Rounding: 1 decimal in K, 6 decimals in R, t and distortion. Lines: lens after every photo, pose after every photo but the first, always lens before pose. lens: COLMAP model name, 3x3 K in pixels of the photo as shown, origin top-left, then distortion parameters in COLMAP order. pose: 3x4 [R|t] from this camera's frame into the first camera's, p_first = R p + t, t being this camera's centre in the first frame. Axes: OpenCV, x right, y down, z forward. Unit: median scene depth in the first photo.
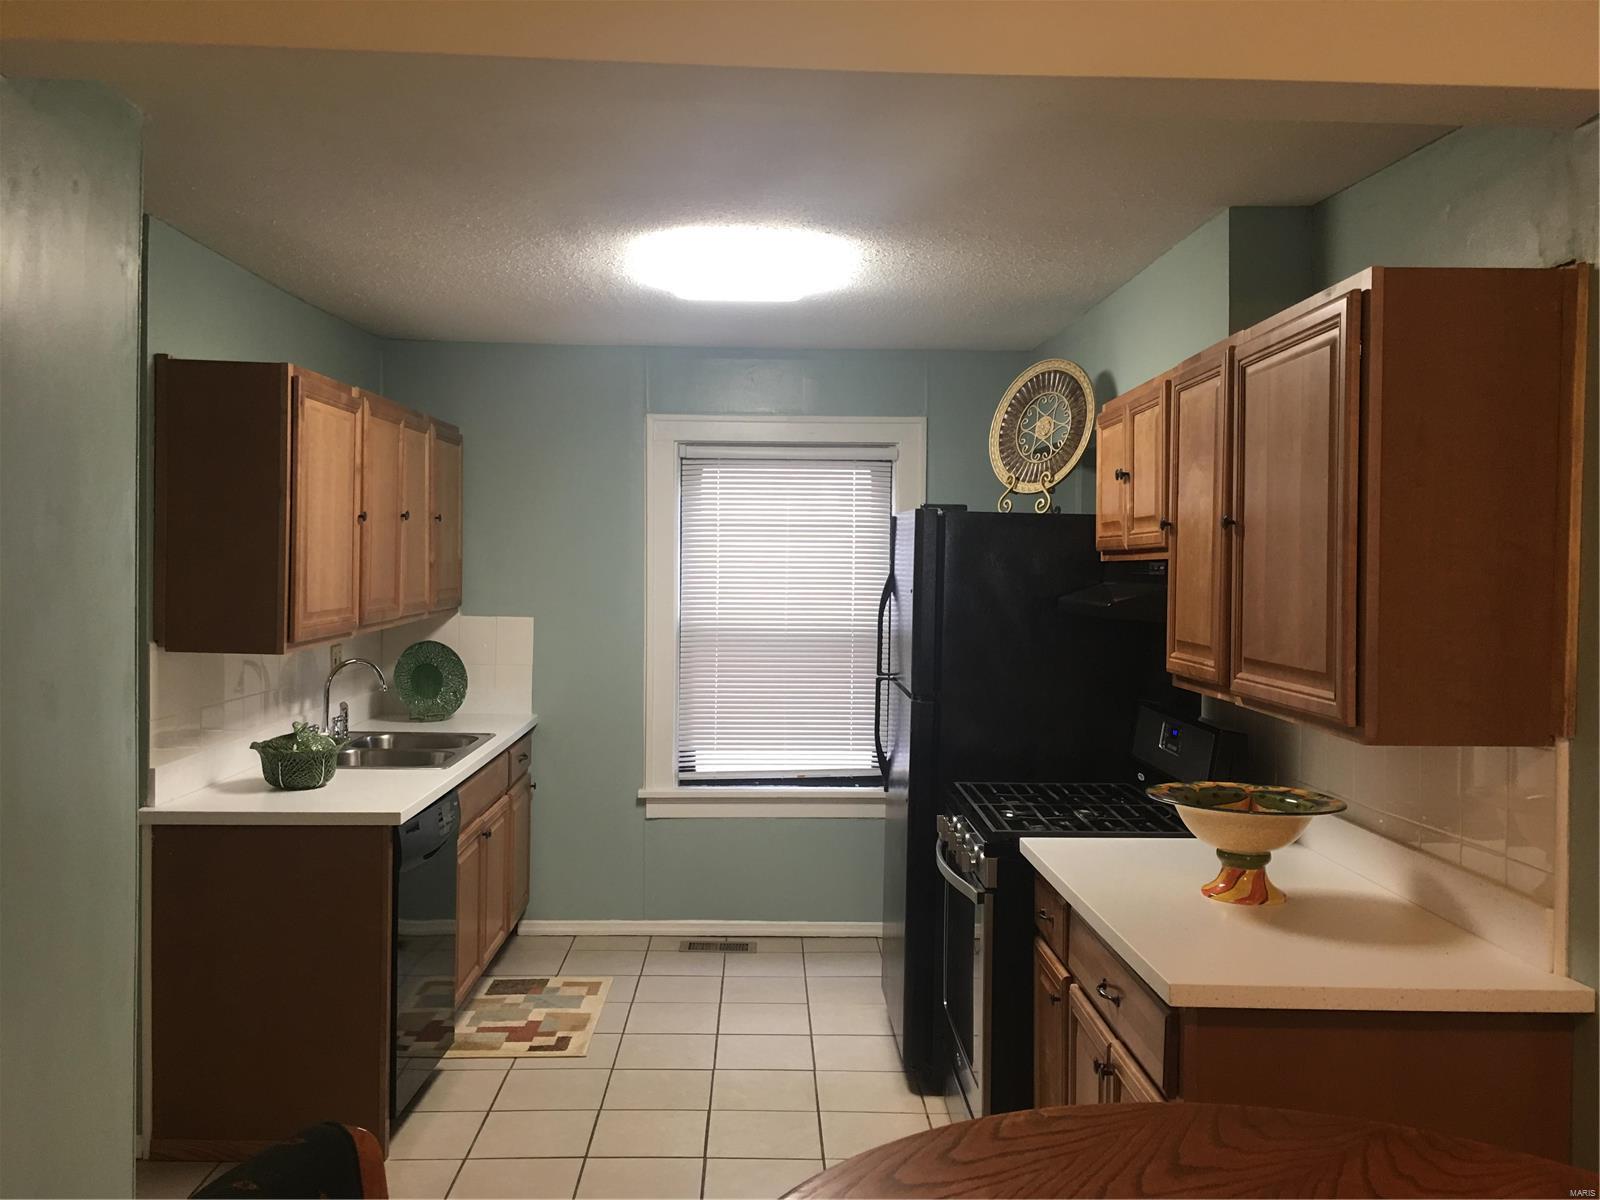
lens RADIAL K [[1332.3, 0, 800.0], [0, 1332.3, 600.0], [0, 0, 1]] dist [0.005305, 0.001811]
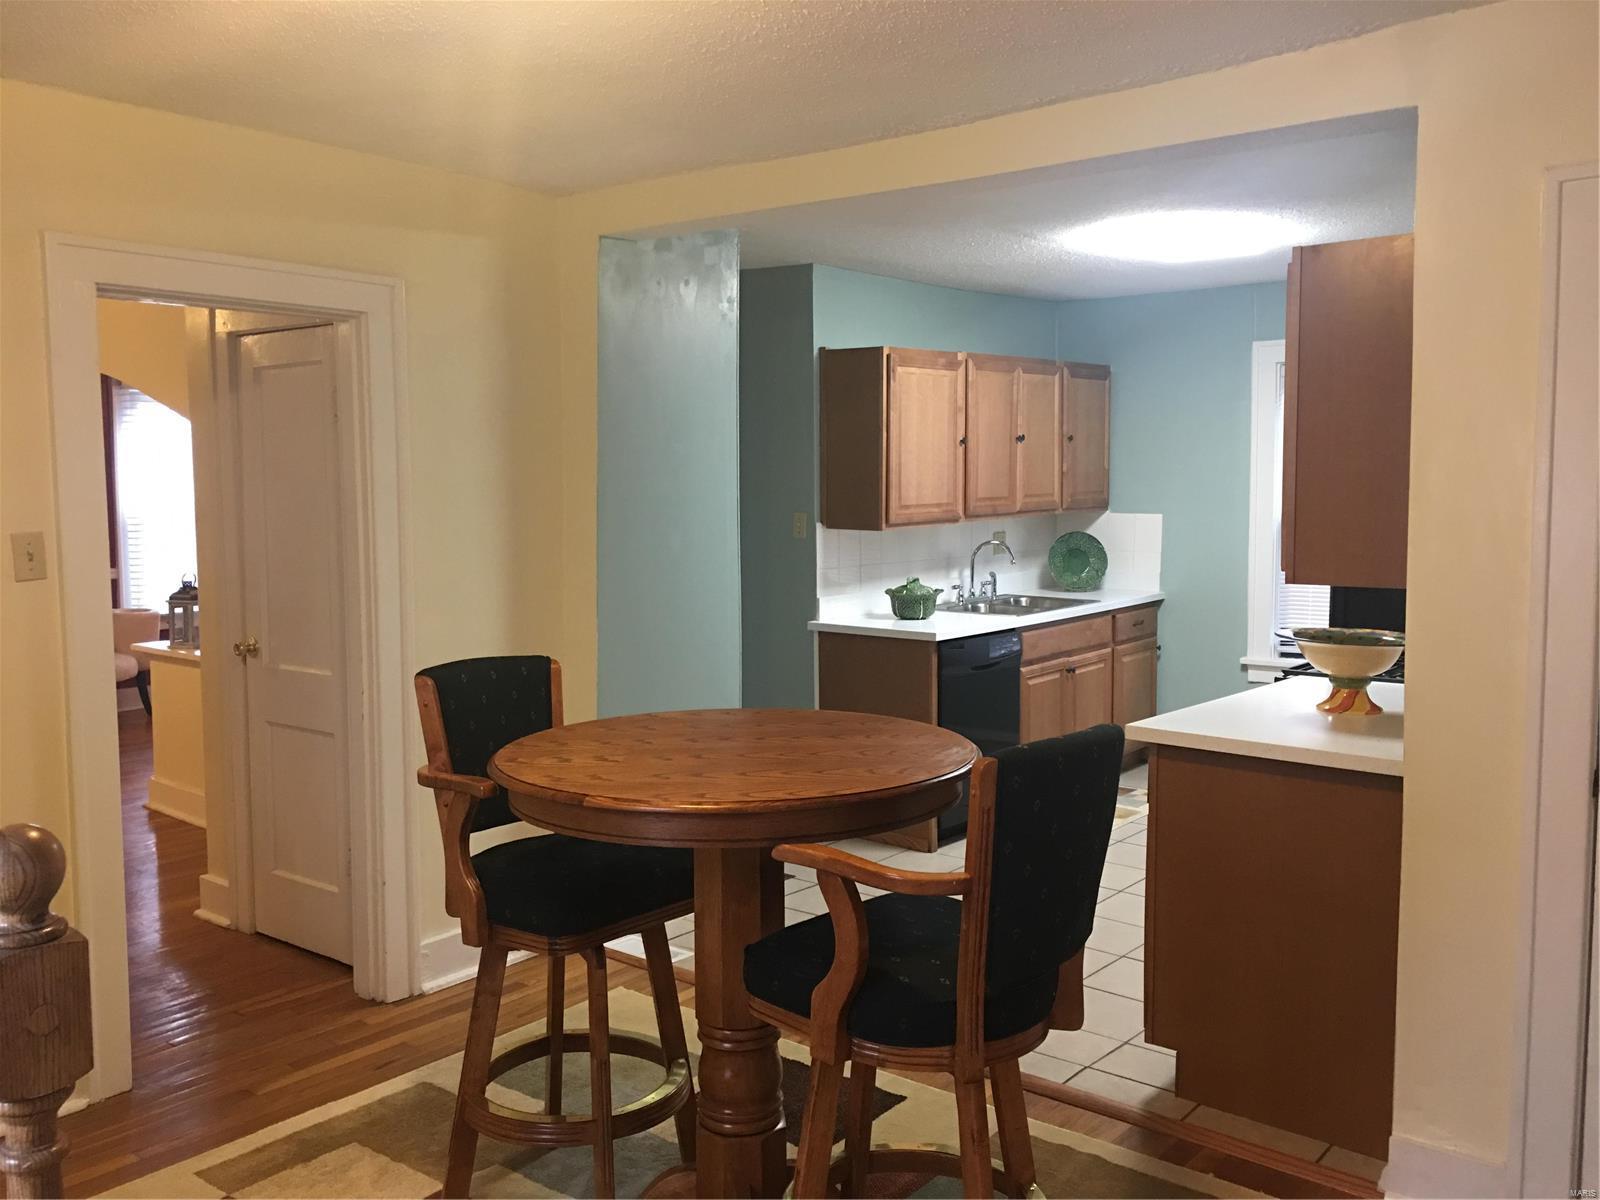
lens RADIAL K [[1332.3, 0, 800.0], [0, 1332.3, 600.0], [0, 0, 1]] dist [0.005305, 0.001811]
pose [[0.723832, 0.038150, -0.688920, 0.547281], [0.002992, 0.998287, 0.058425, 0.025525], [0.689969, -0.044351, 0.722478, -0.185644]]
